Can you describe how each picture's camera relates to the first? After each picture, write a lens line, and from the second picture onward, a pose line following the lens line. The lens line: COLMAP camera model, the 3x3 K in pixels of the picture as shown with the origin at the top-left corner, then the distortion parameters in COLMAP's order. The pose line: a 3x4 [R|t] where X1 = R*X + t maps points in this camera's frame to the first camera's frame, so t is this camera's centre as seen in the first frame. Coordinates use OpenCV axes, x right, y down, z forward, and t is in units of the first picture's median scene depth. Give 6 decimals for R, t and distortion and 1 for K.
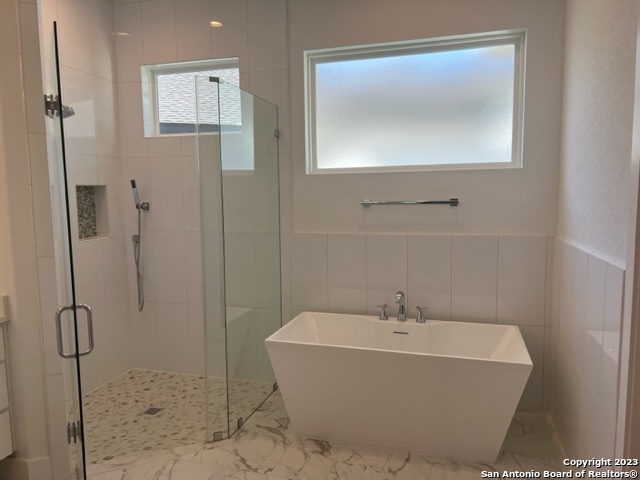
lens RADIAL K [[477.9, 0, 318.4], [0, 477.9, 241.4], [0, 0, 1]] dist [0.045751, -0.046308]
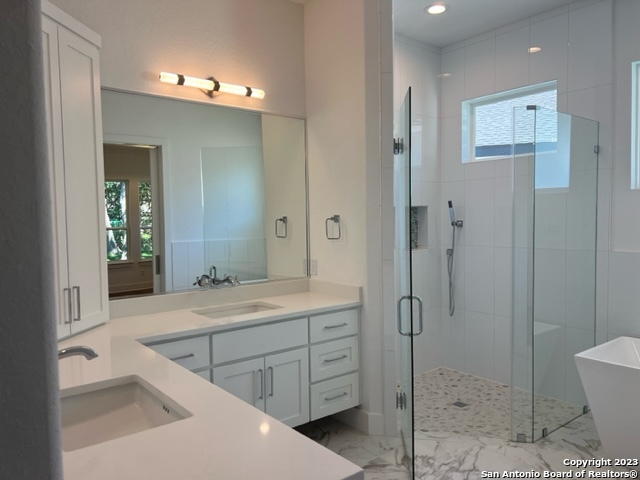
lens RADIAL K [[477.9, 0, 315.4], [0, 477.9, 243.4], [0, 0, 1]] dist [0.045751, -0.046308]
pose [[0.815741, 0.027988, -0.577739, 0.020832], [-0.050065, 0.998497, -0.022318, 0.018391], [0.576246, 0.047130, 0.815916, -0.135225]]
